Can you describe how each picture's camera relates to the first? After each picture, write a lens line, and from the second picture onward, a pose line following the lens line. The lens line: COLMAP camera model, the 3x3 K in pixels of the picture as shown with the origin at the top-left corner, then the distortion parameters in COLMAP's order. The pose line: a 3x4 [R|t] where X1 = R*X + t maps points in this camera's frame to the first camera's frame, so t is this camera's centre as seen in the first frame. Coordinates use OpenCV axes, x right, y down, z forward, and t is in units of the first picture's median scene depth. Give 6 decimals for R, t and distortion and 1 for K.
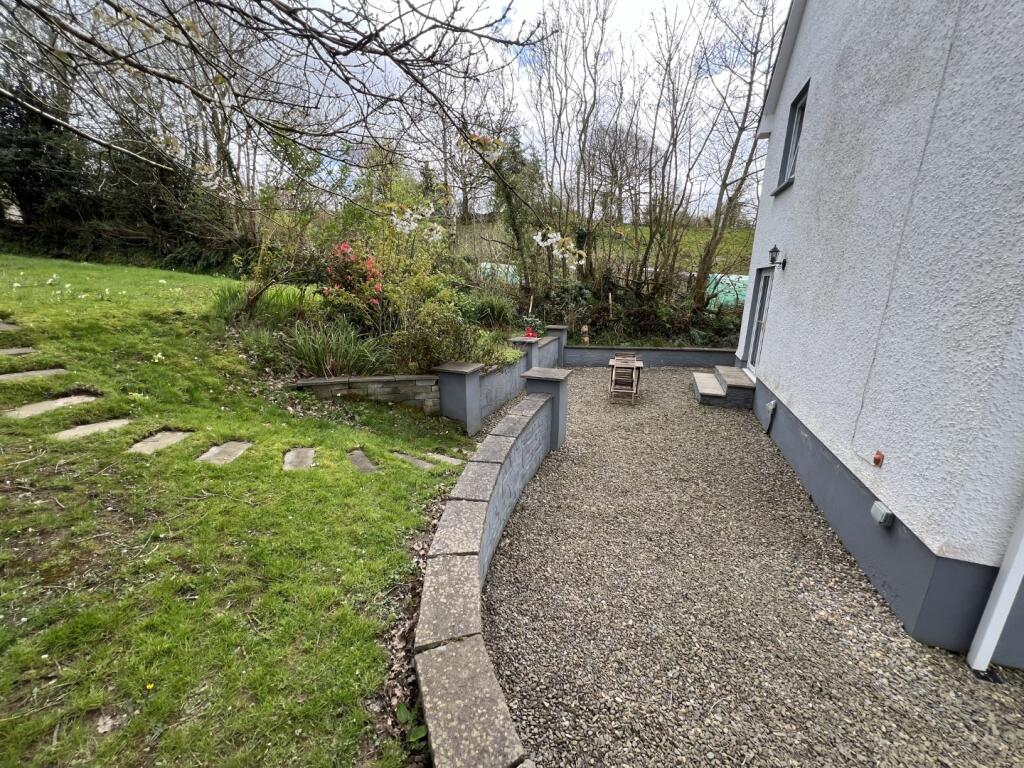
lens RADIAL K [[406.4, 0, 512.8], [0, 406.4, 385.3], [0, 0, 1]] dist [-0.006301, 0.001657]
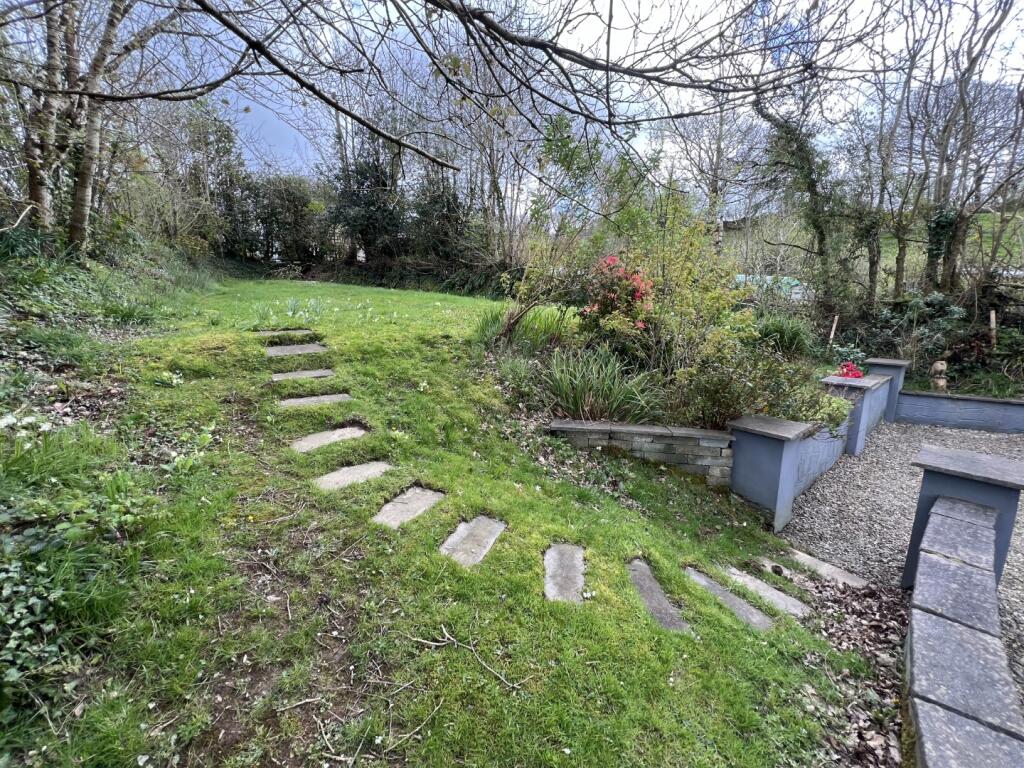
lens RADIAL K [[406.4, 0, 511.2], [0, 406.4, 384.2], [0, 0, 1]] dist [-0.006301, 0.001657]
pose [[0.862941, 0.083777, -0.498311, -0.200423], [-0.104985, 0.994366, -0.014631, -0.068629], [0.494278, 0.064941, 0.866875, 0.245662]]
